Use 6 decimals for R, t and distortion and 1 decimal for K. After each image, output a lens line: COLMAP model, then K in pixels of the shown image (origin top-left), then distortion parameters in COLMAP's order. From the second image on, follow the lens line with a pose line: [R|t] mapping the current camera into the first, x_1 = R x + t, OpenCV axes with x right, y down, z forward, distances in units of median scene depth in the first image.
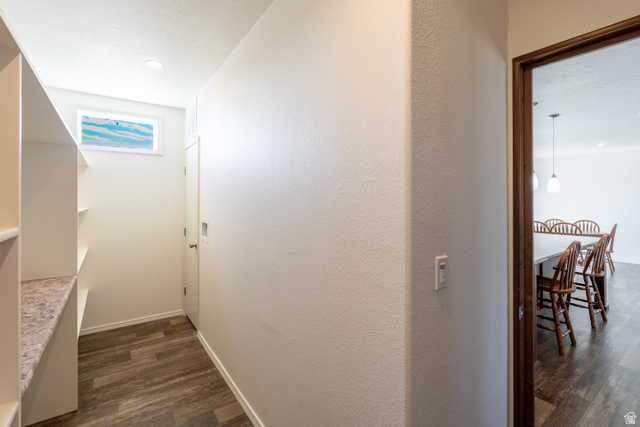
lens RADIAL K [[290.3, 0, 320.0], [0, 290.3, 199.3], [0, 0, 1]] dist [-0.020656, 0.003922]
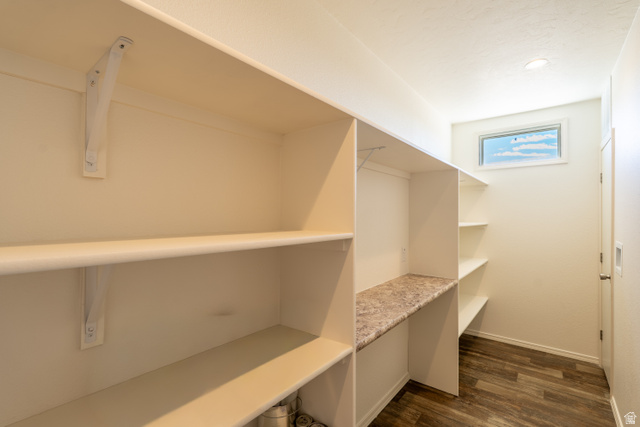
lens RADIAL K [[290.3, 0, 318.4], [0, 290.3, 213.4], [0, 0, 1]] dist [-0.020656, 0.003922]
pose [[0.259207, -0.003888, -0.965814, 0.092427], [-0.003599, 0.999981, -0.004991, 0.001239], [0.965815, 0.004770, 0.259188, 0.100420]]
